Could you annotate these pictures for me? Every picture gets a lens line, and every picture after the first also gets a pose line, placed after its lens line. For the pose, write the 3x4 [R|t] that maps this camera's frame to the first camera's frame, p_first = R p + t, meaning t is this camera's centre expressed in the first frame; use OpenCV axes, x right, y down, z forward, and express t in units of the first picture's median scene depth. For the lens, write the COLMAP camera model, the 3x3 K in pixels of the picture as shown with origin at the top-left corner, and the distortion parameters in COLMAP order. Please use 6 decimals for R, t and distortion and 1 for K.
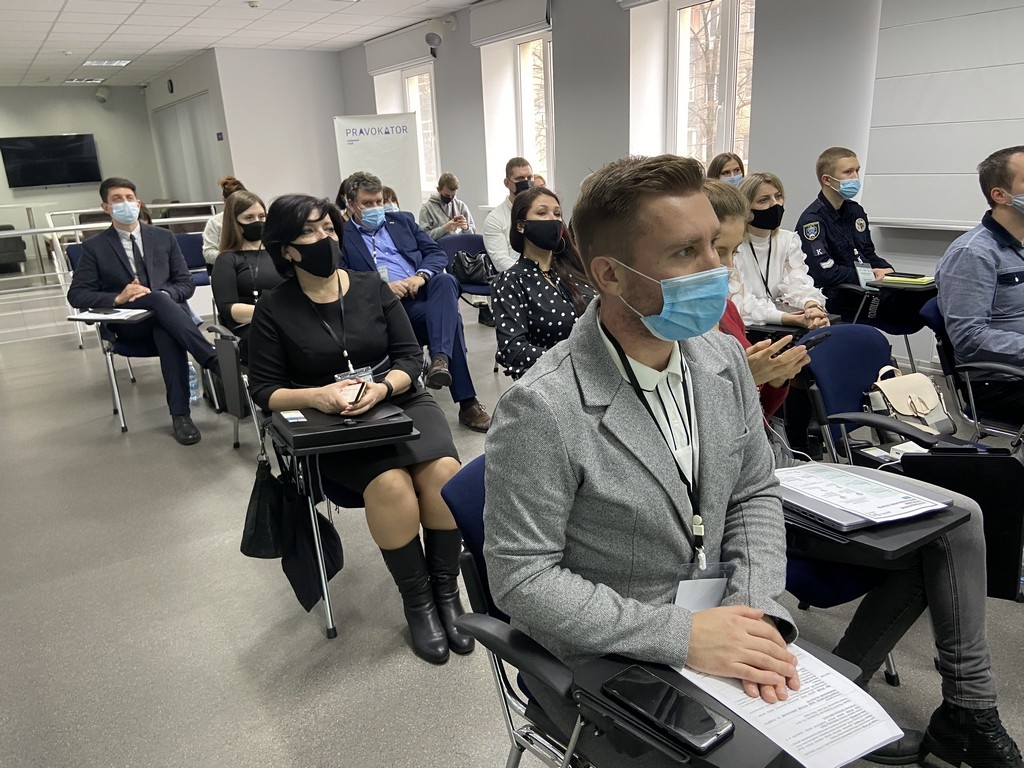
lens RADIAL K [[774.6, 0, 512.0], [0, 774.6, 384.0], [0, 0, 1]] dist [0.010963, 0.003948]
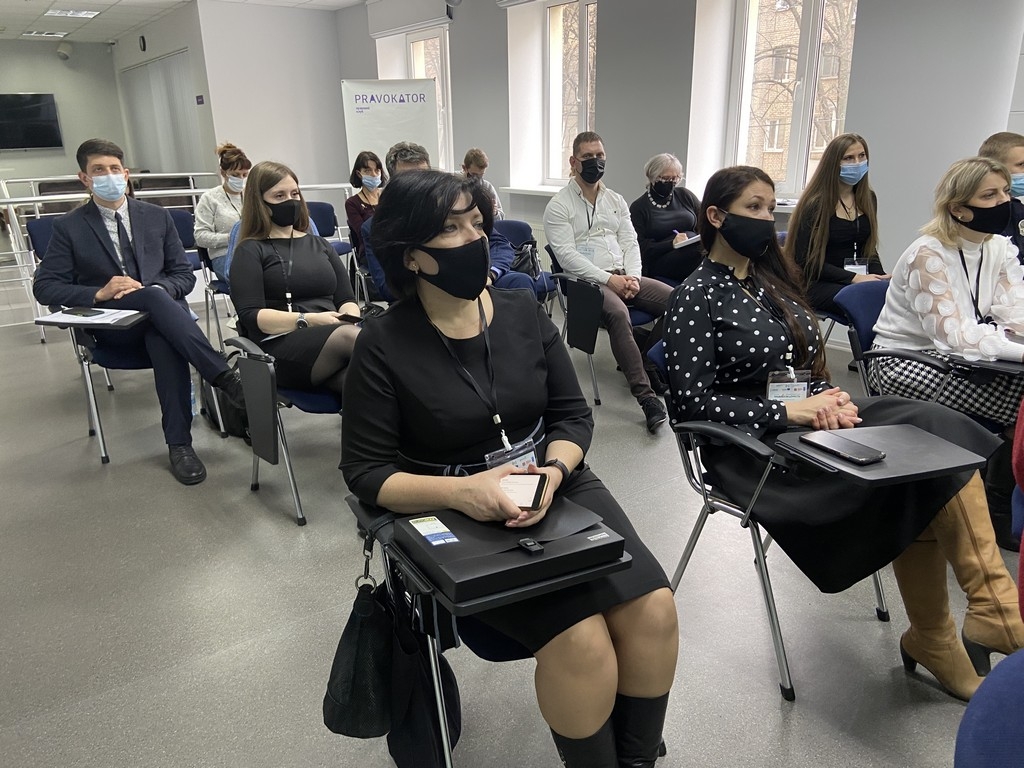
lens RADIAL K [[768.1, 0, 514.9], [0, 768.1, 374.8], [0, 0, 1]] dist [0.007505, -0.005519]
pose [[0.998324, 0.016863, 0.055368, -0.132293], [-0.017663, 0.999746, 0.013991, -0.047667], [-0.055118, -0.014946, 0.998368, 0.204080]]
